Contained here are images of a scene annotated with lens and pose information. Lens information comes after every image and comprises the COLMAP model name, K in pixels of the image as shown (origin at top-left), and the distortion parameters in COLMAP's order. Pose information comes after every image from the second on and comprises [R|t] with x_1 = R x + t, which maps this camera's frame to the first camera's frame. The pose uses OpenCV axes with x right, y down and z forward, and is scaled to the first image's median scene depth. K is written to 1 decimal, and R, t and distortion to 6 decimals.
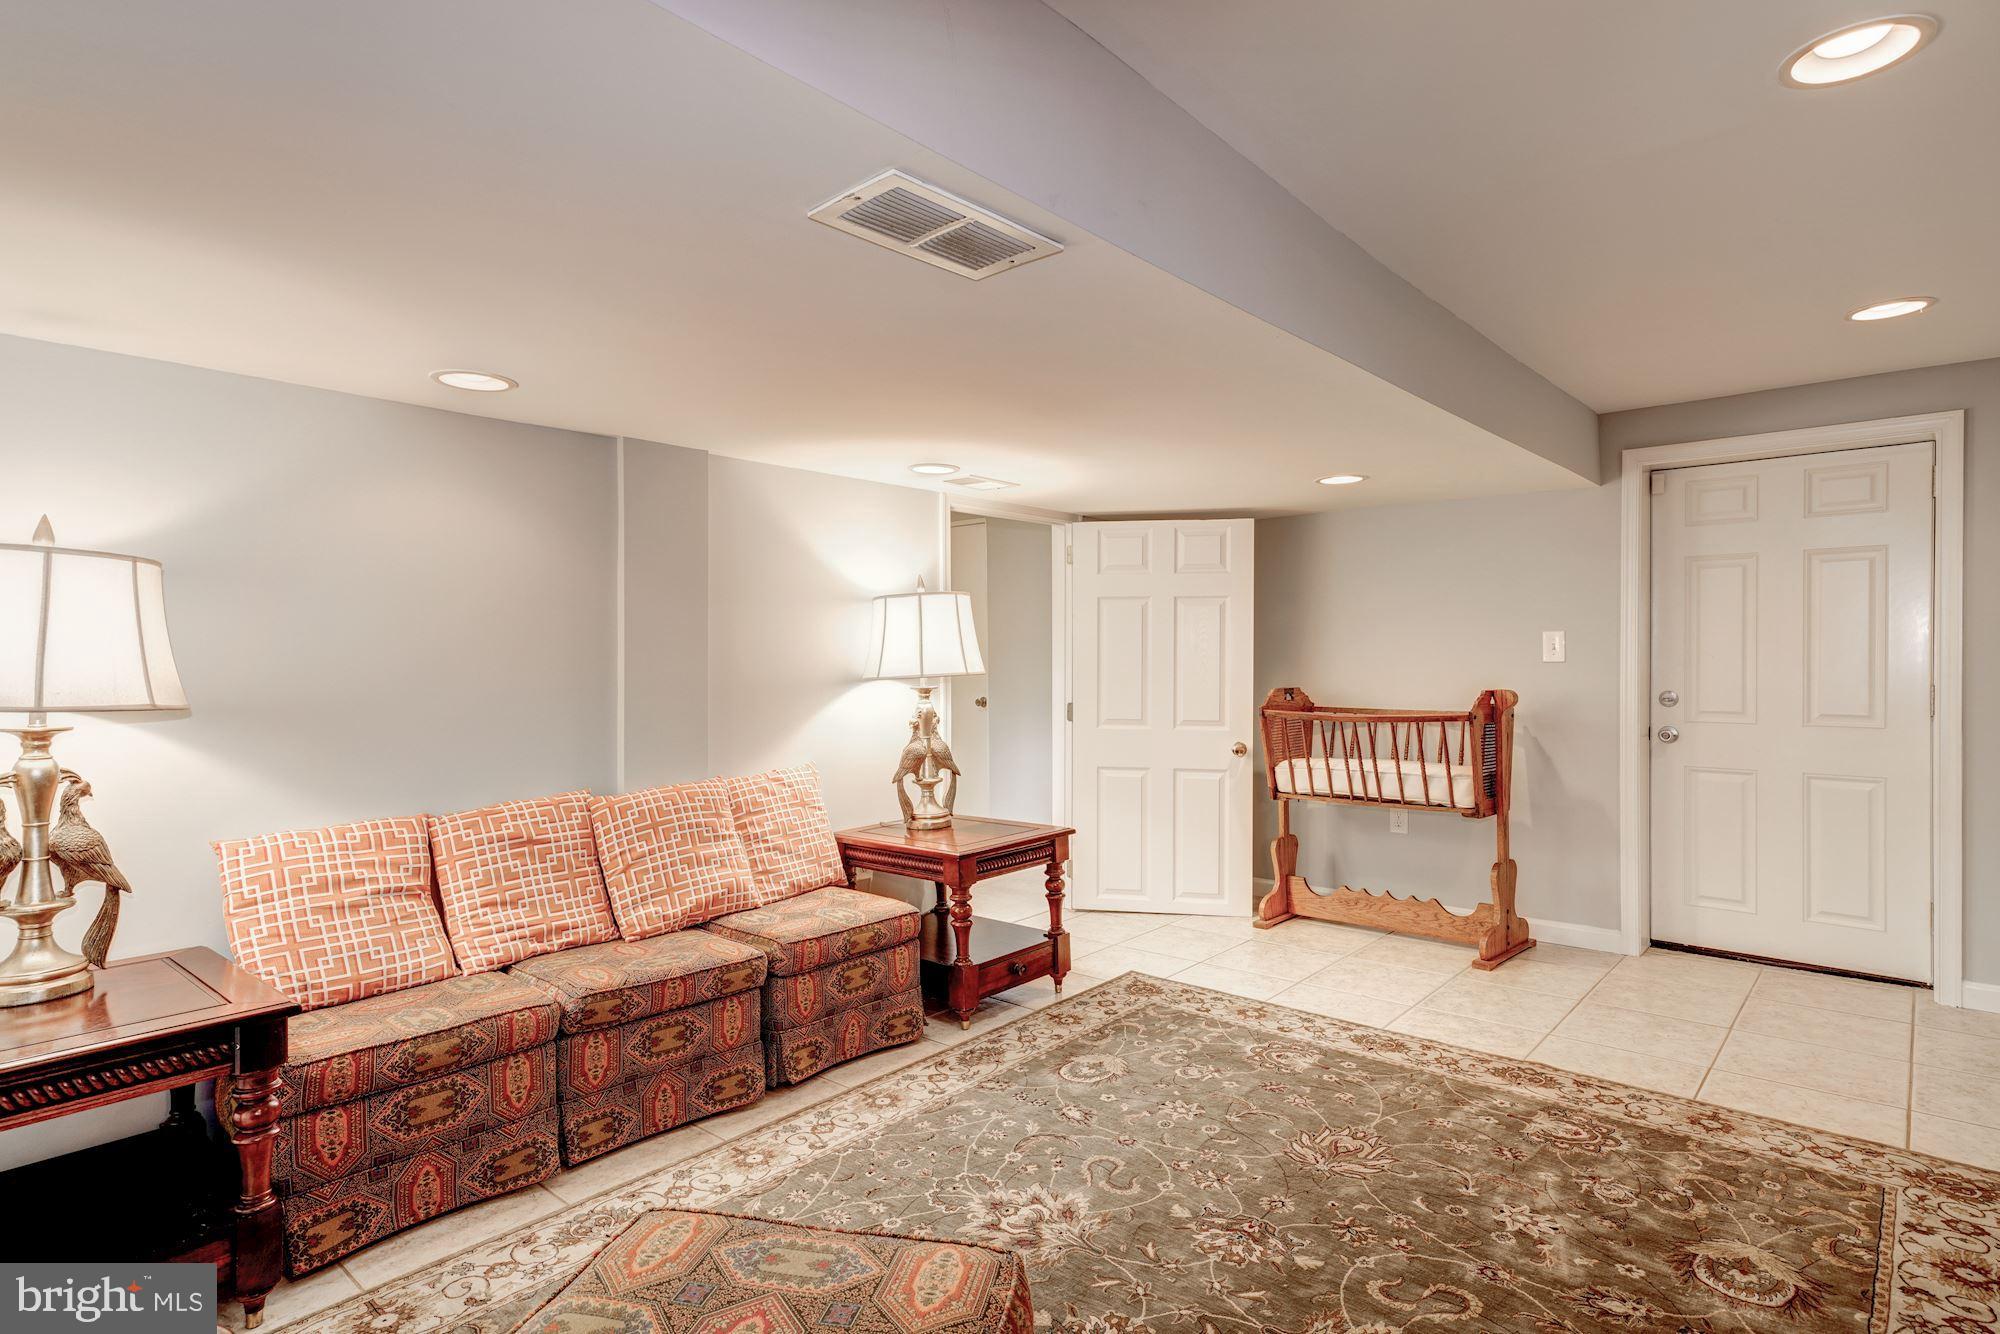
lens RADIAL K [[1027.9, 0, 1002.3], [0, 1027.9, 666.8], [0, 0, 1]] dist [0.013029, 0.001856]
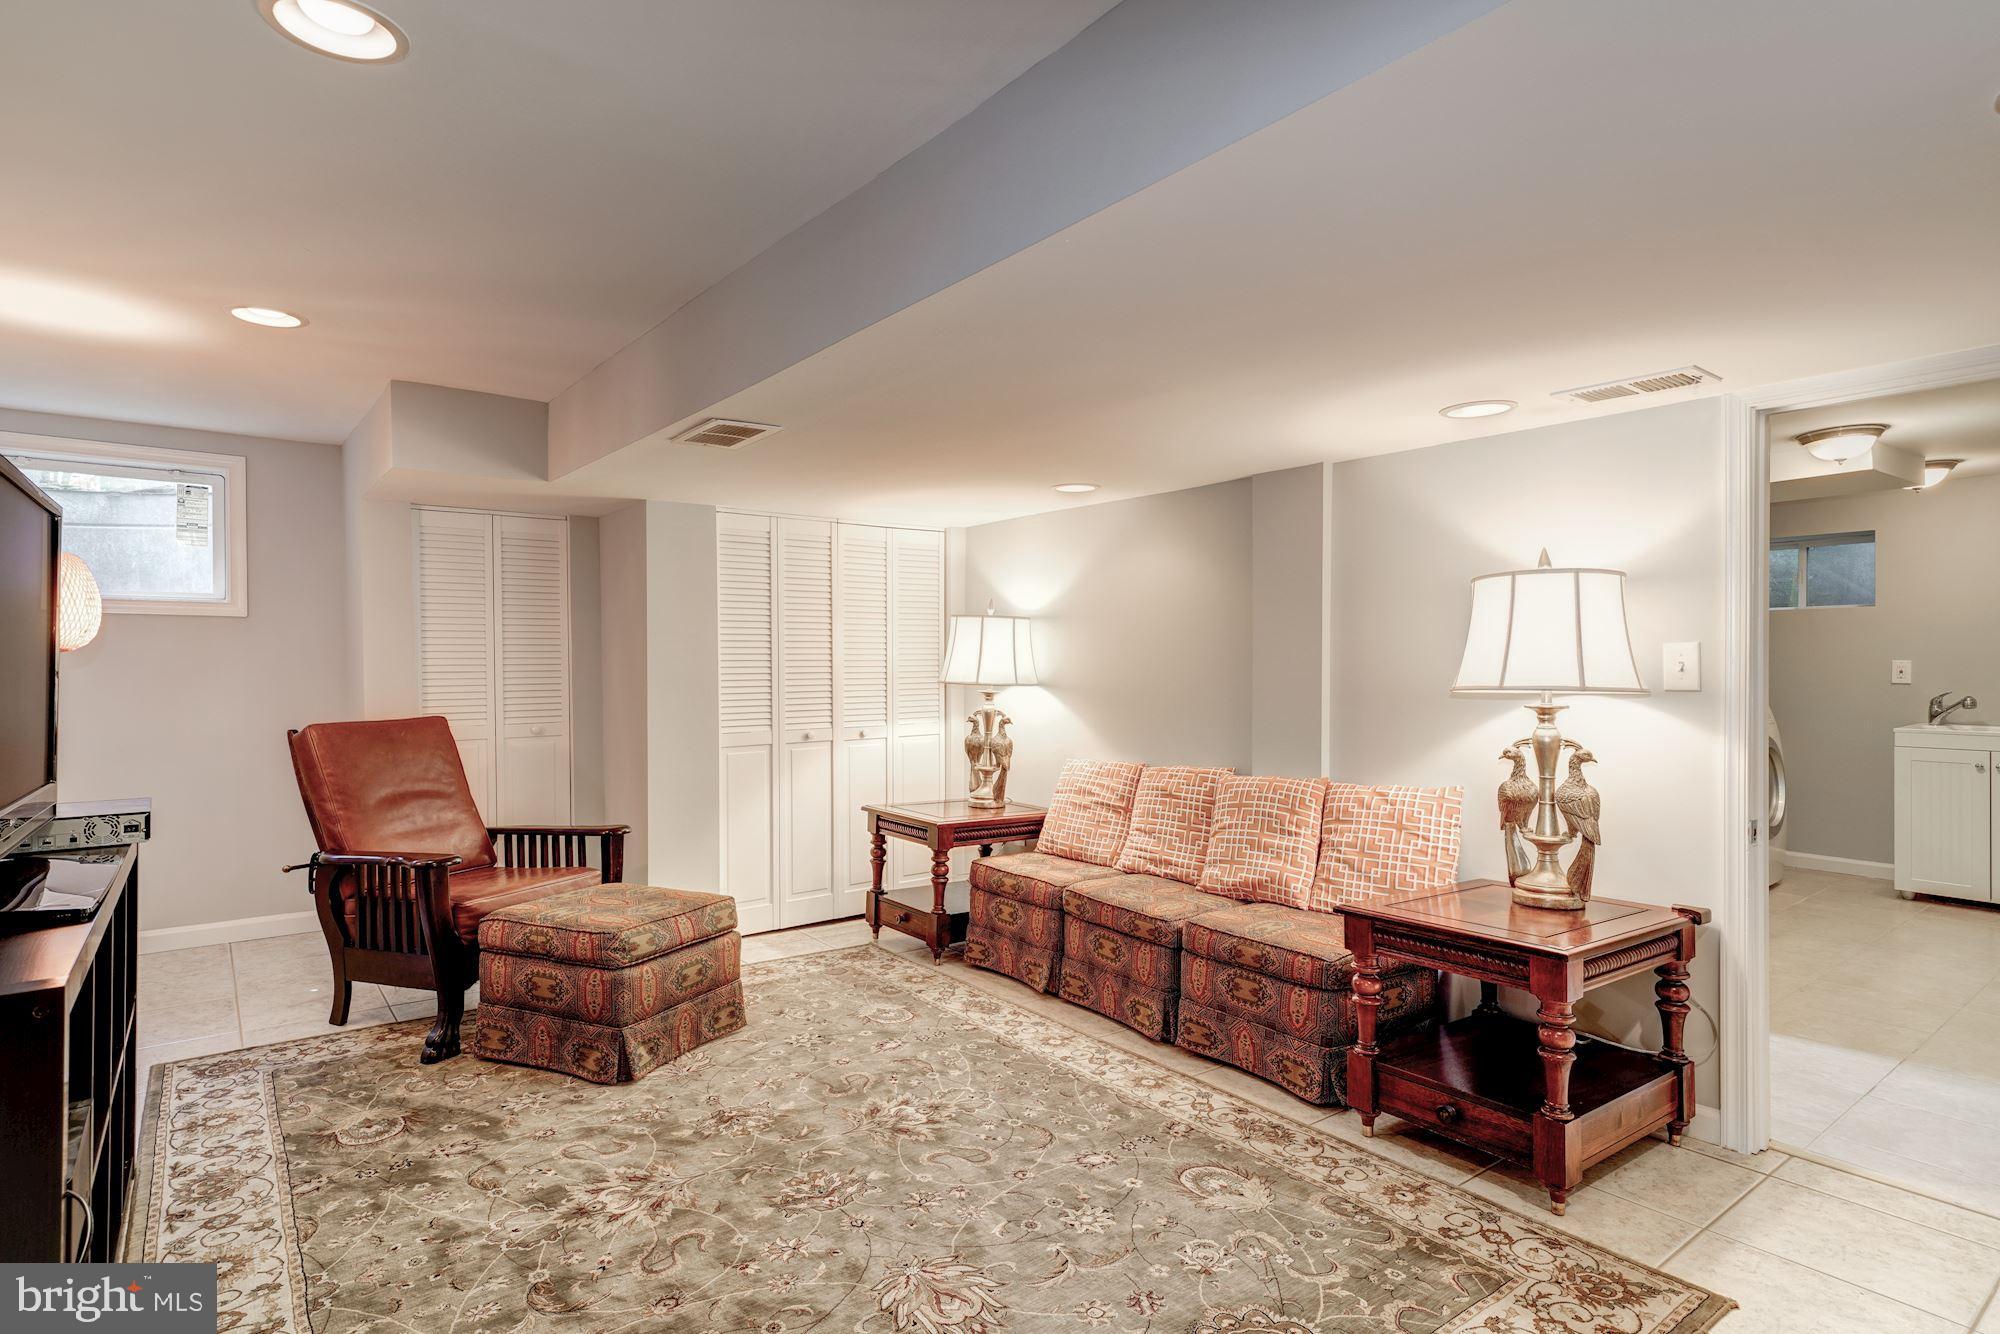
lens RADIAL K [[1027.9, 0, 999.5], [0, 1027.9, 662.2], [0, 0, 1]] dist [0.013029, 0.001856]
pose [[-0.182774, 0.013953, -0.983056, 0.870127], [0.000475, 0.999900, 0.014103, -0.027141], [0.983155, 0.002110, -0.182762, 0.946301]]
